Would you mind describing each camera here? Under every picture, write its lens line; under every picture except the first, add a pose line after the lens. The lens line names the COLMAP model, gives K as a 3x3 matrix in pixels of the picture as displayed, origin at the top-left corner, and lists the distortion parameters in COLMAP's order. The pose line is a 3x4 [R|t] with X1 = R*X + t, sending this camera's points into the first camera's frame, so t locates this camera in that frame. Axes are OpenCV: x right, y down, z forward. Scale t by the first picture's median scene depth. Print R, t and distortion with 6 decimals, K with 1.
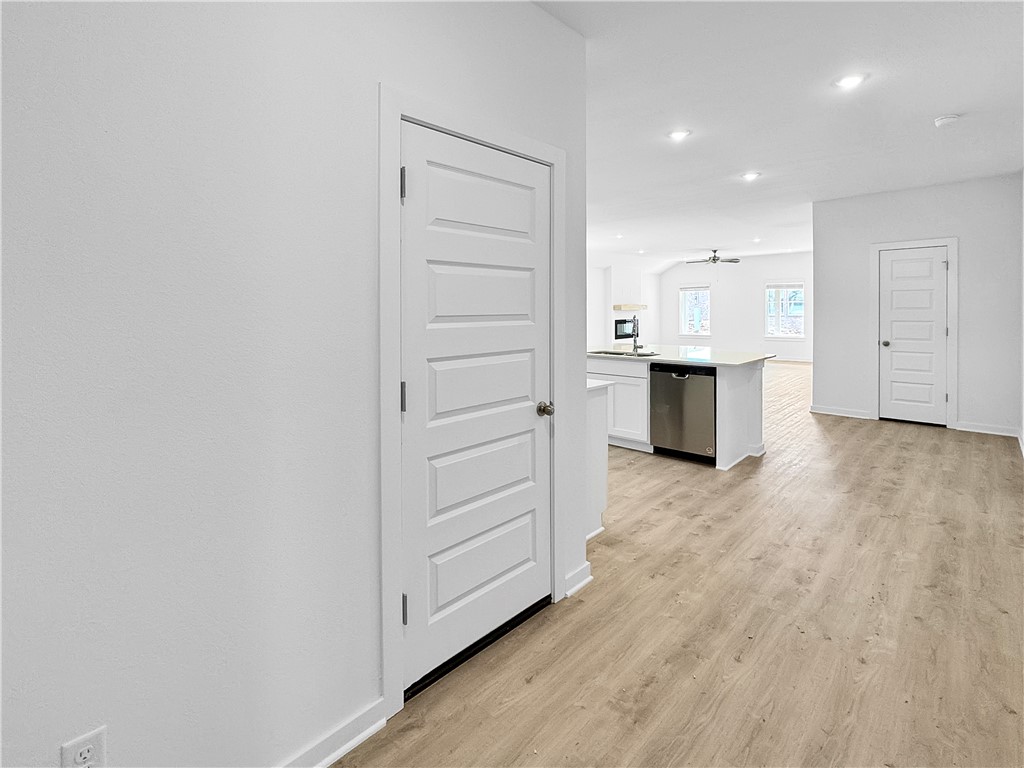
lens RADIAL K [[496.0, 0, 510.3], [0, 496.0, 345.8], [0, 0, 1]] dist [0.000109, -0.000038]
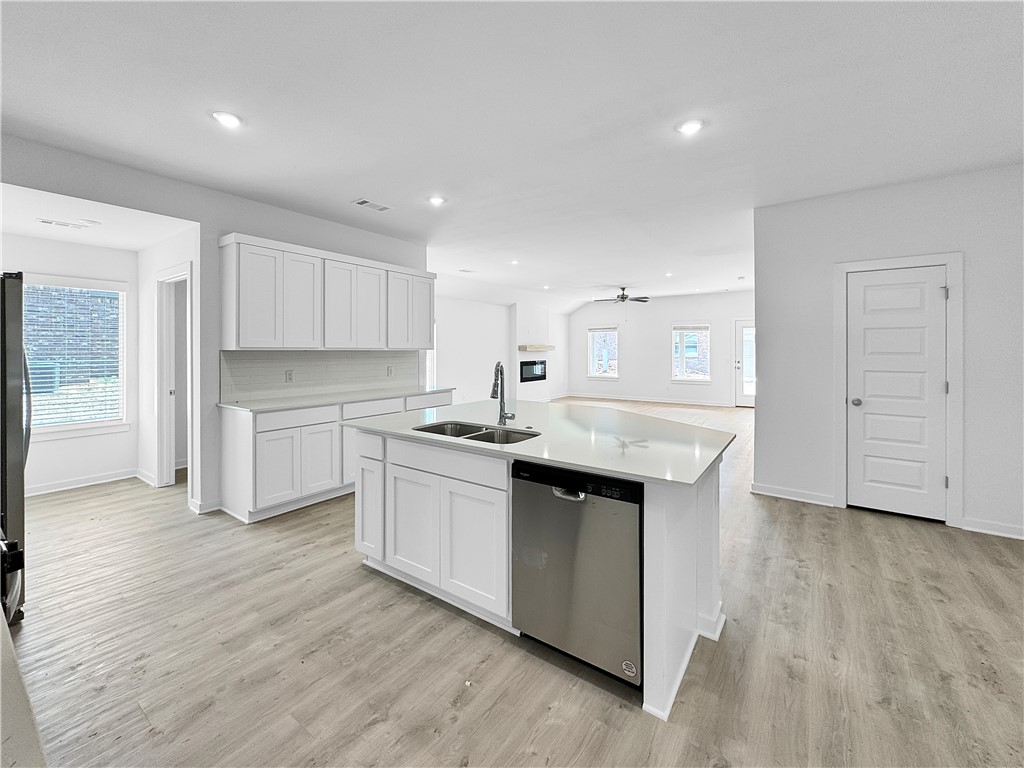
lens RADIAL K [[422.2, 0, 506.2], [0, 422.2, 380.6], [0, 0, 1]] dist [-0.001308, 0.000254]
pose [[0.991748, -0.001806, 0.128190, 0.183954], [0.001682, 0.999998, 0.001076, -0.039061], [-0.128192, -0.000852, 0.991749, 0.481869]]
